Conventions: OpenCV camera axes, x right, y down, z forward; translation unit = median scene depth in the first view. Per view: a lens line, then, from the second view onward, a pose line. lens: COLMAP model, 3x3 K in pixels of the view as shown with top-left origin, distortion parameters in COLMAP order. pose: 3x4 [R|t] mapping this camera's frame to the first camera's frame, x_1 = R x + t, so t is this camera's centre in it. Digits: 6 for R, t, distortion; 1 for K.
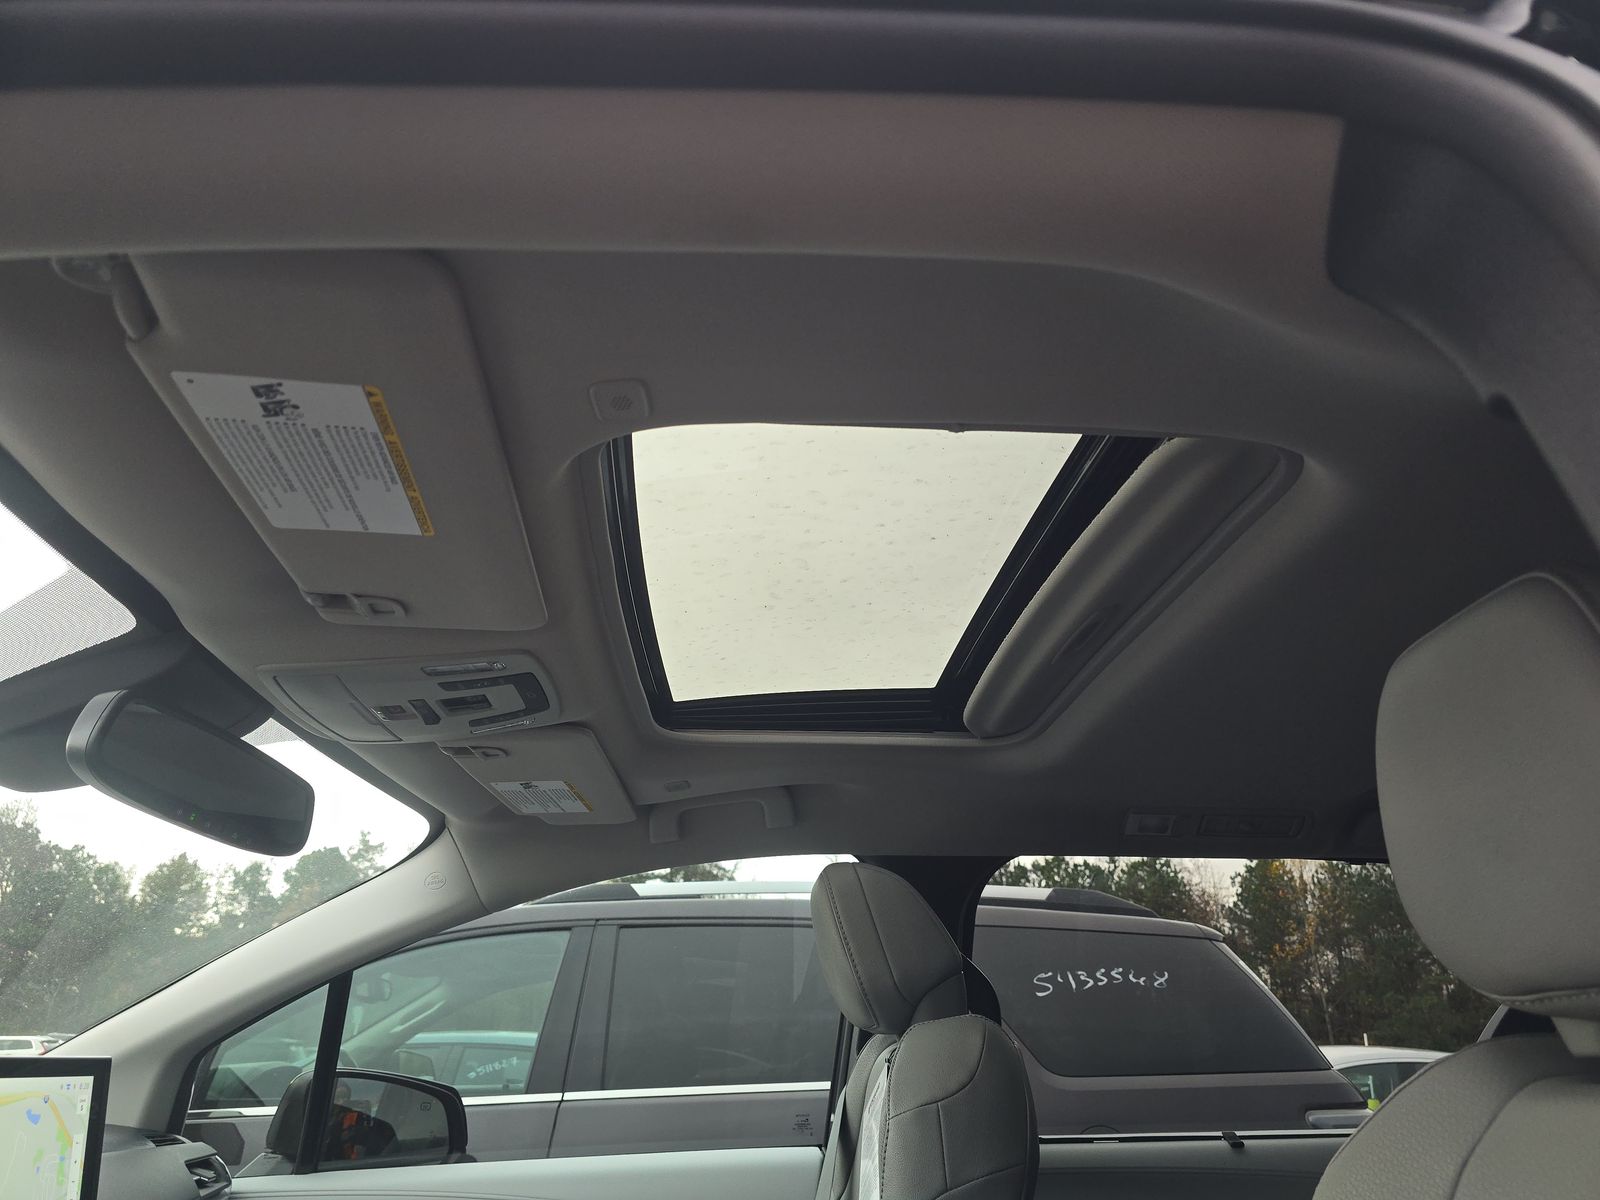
lens RADIAL K [[1074.1, 0, 795.8], [0, 1074.1, 613.1], [0, 0, 1]] dist [0.021621, -0.022899]
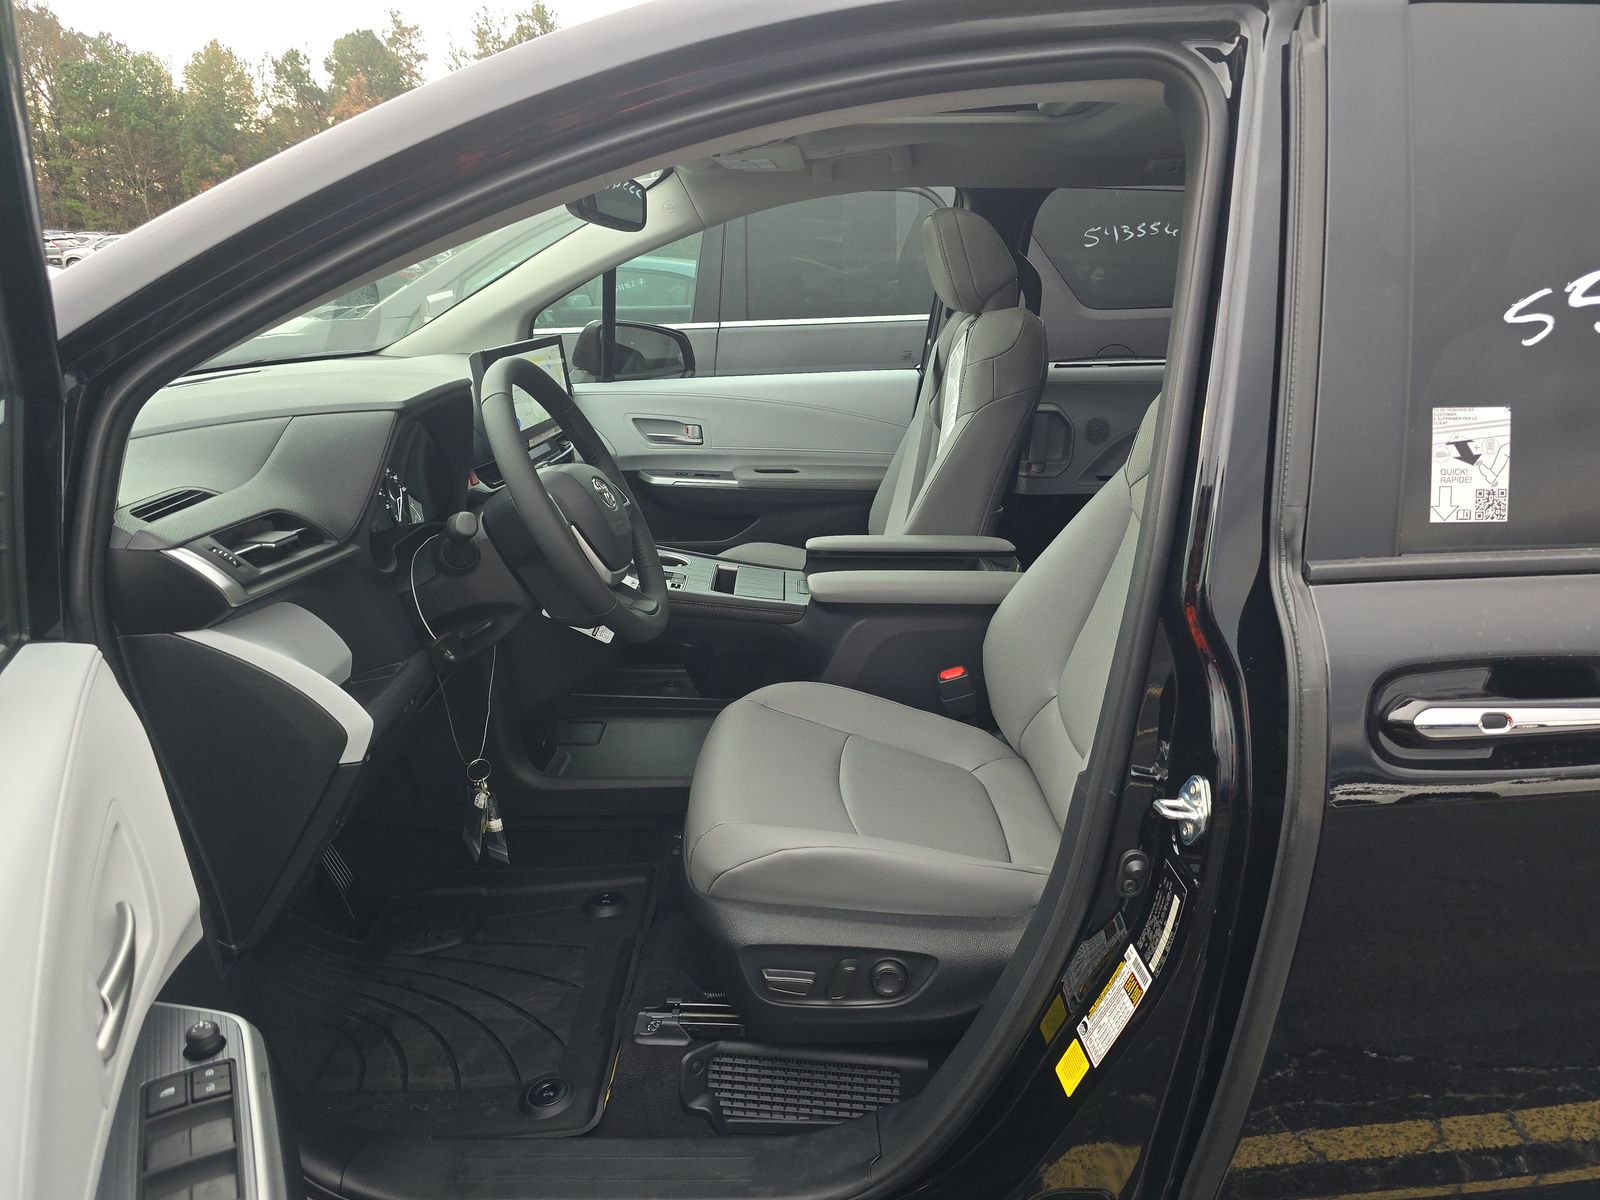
lens RADIAL K [[1074.1, 0, 800.8], [0, 1074.1, 606.3], [0, 0, 1]] dist [0.021621, -0.022899]
pose [[0.998459, 0.018587, -0.052292, -0.030612], [0.019866, 0.760109, 0.649492, -0.140067], [0.051820, -0.649530, 0.758568, -0.226081]]
